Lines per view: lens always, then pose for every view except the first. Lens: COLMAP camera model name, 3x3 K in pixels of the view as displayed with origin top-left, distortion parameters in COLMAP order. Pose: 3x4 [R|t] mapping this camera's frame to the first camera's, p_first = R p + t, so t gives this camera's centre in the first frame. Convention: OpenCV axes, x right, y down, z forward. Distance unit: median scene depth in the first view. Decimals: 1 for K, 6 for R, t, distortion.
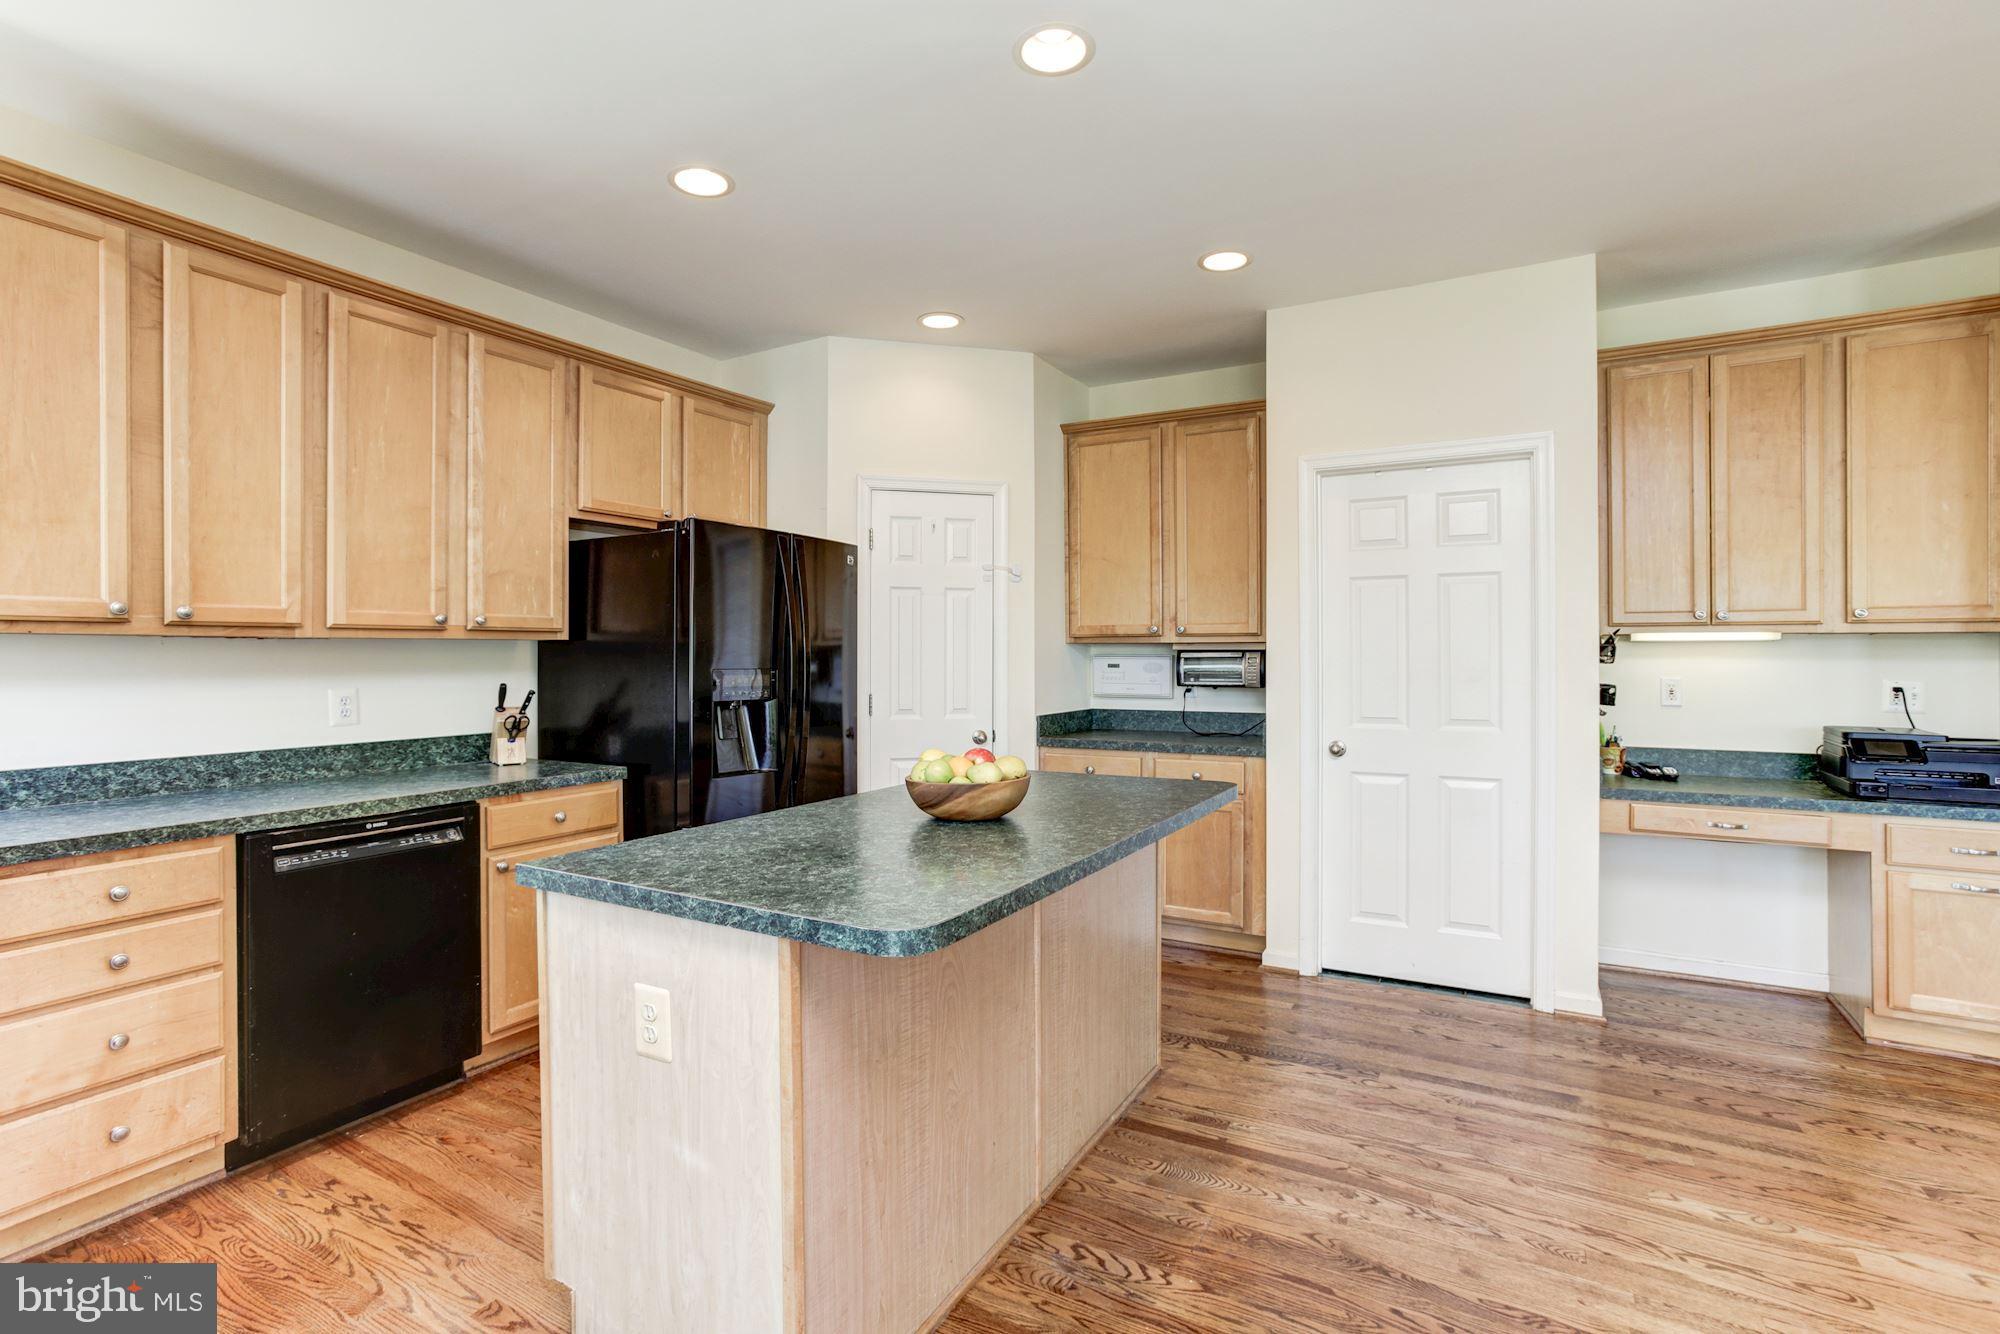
lens RADIAL K [[915.1, 0, 993.7], [0, 915.1, 655.9], [0, 0, 1]] dist [-0.023961, 0.009192]
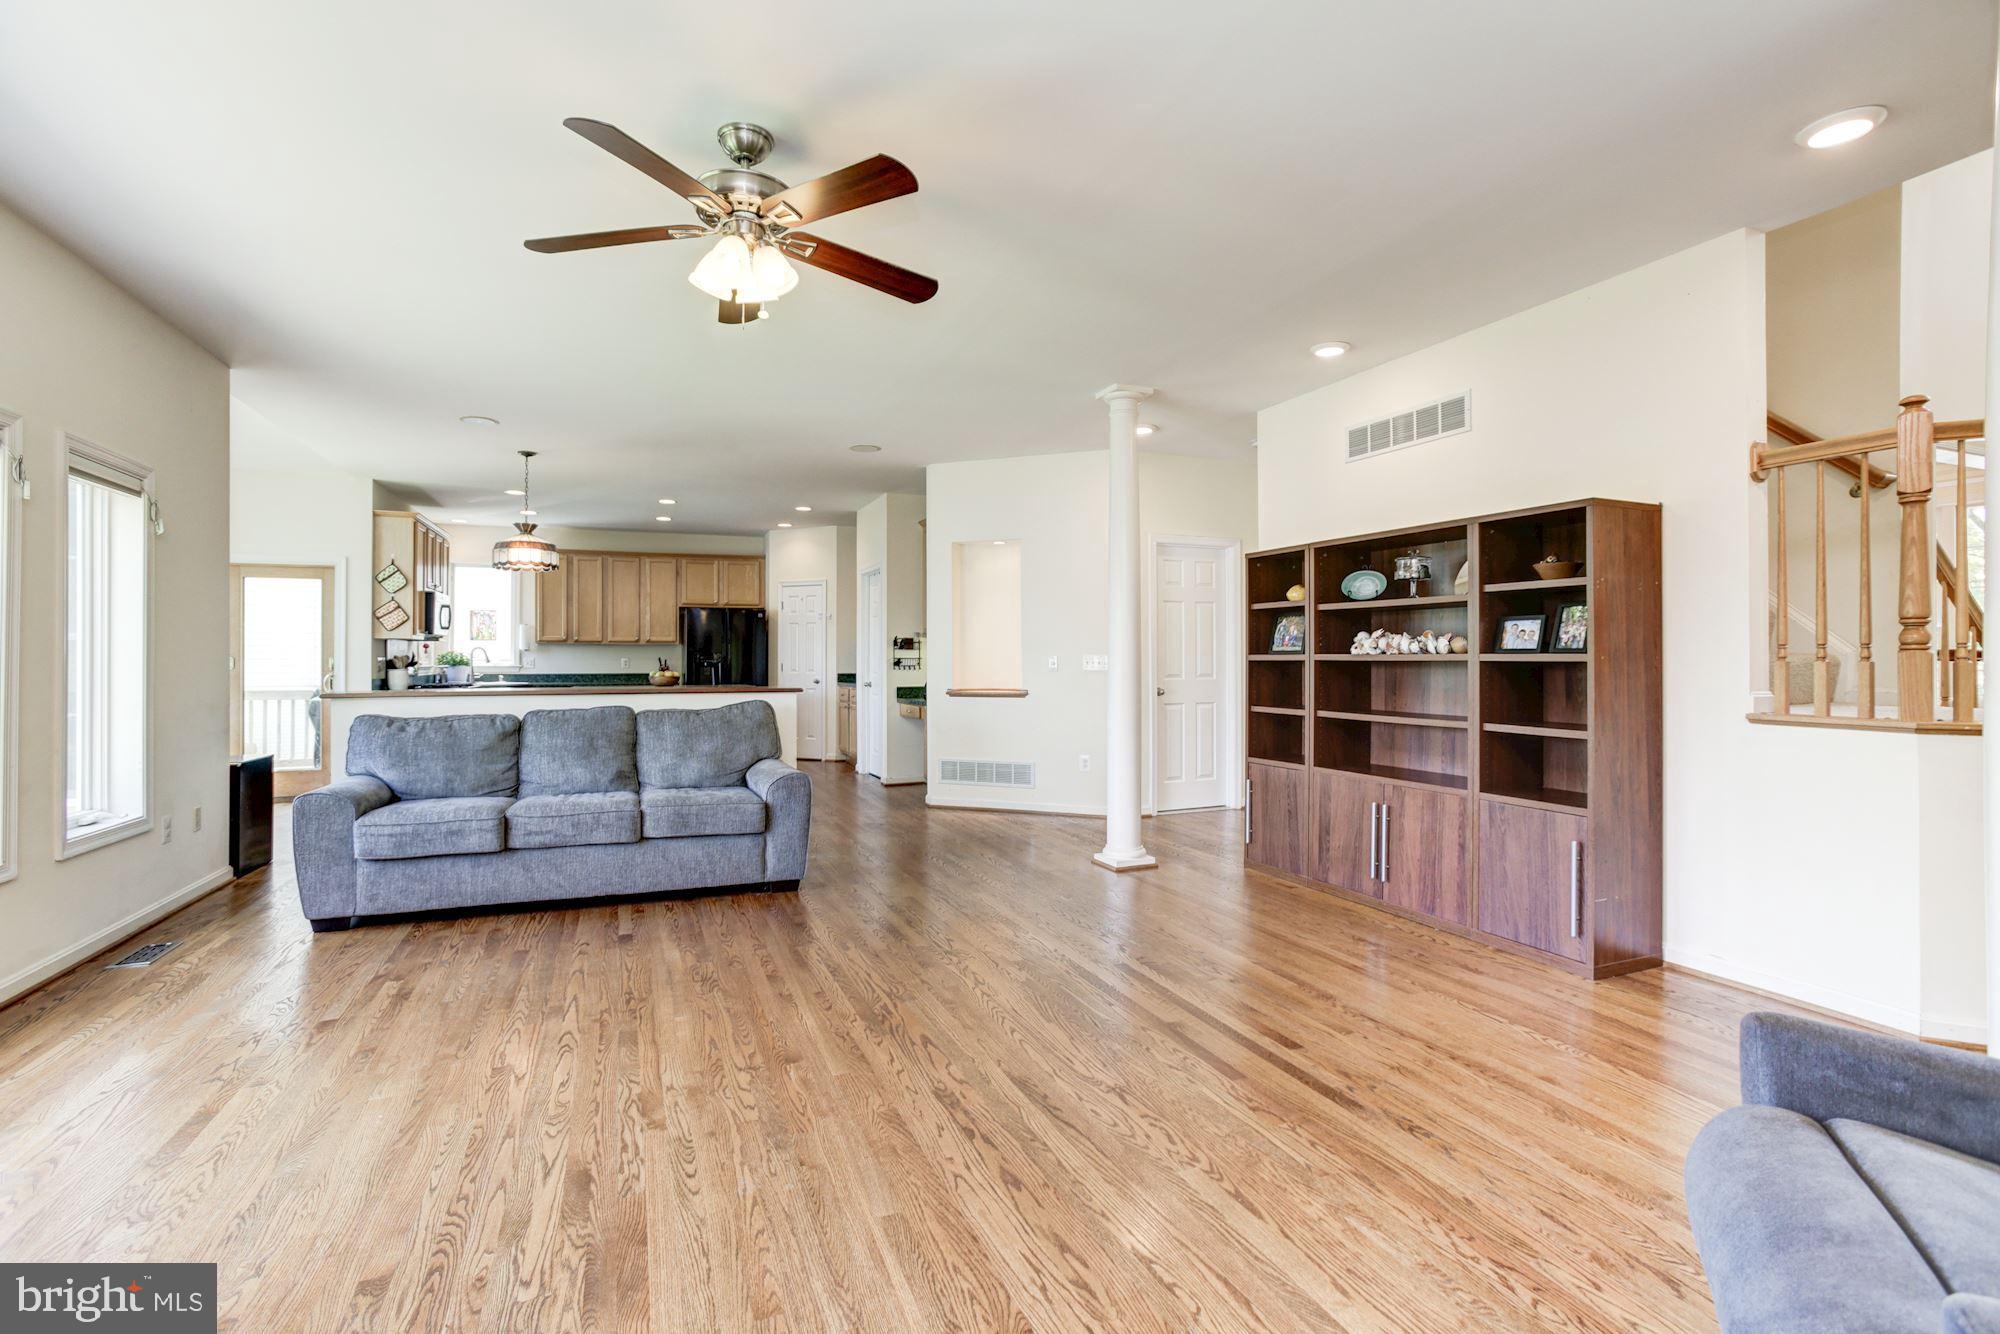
lens RADIAL K [[915.1, 0, 997.3], [0, 915.1, 656.7], [0, 0, 1]] dist [-0.023961, 0.009192]
pose [[0.782959, 0.002754, -0.622067, 3.153429], [-0.000318, 0.999992, 0.004026, 0.020414], [0.622073, -0.002954, 0.782953, -1.094148]]
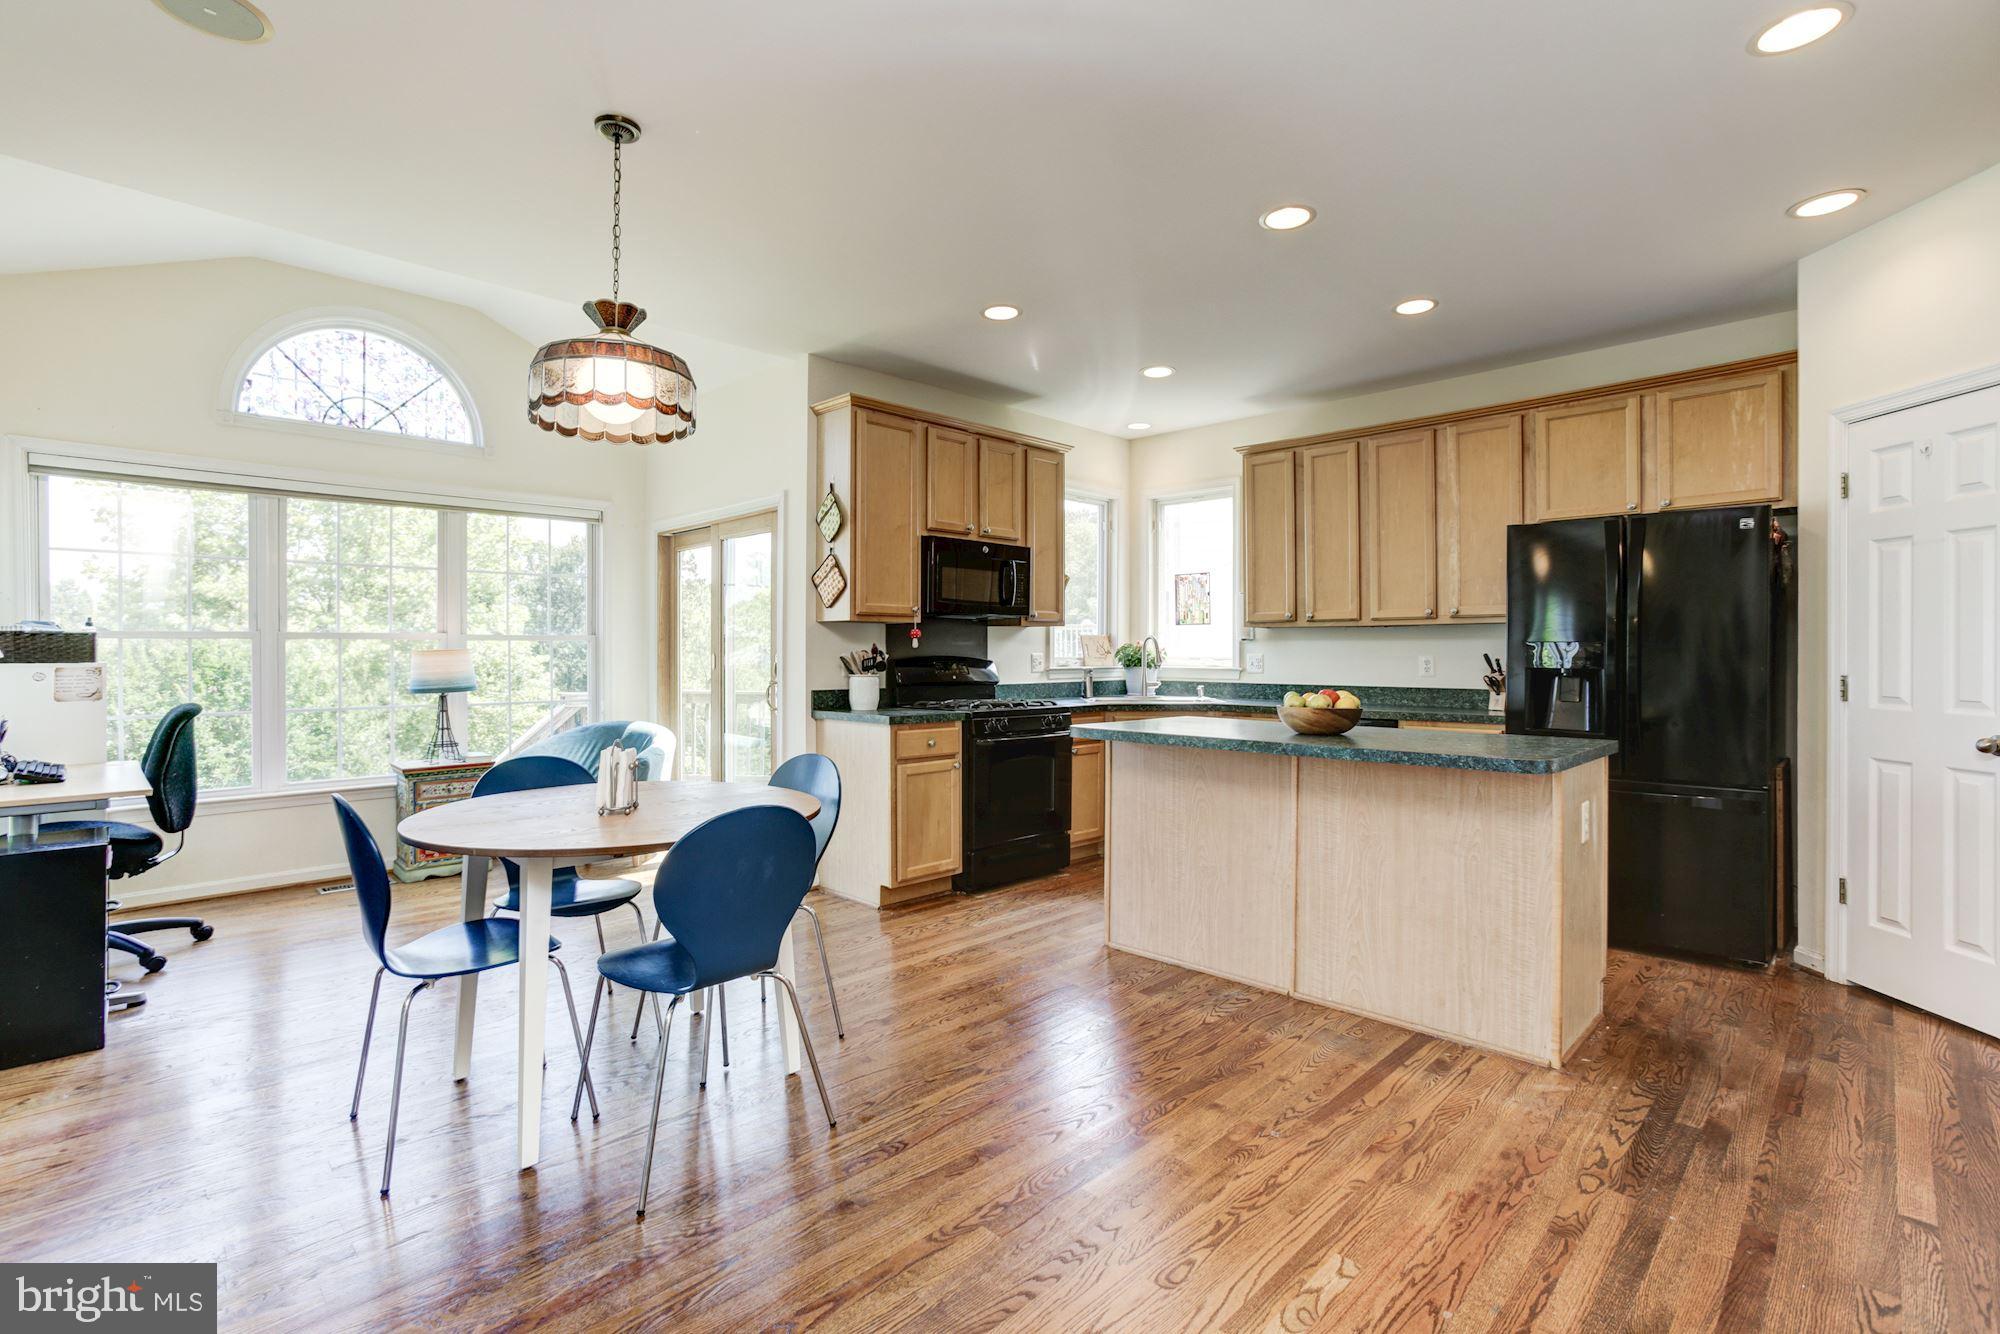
lens RADIAL K [[915.1, 0, 942.6], [0, 915.1, 647.5], [0, 0, 1]] dist [-0.023961, 0.009192]
pose [[-0.300298, -0.001000, -0.953845, 1.340652], [0.000016, 0.999999, -0.001054, 0.027856], [0.953846, -0.000332, -0.300298, 0.733602]]
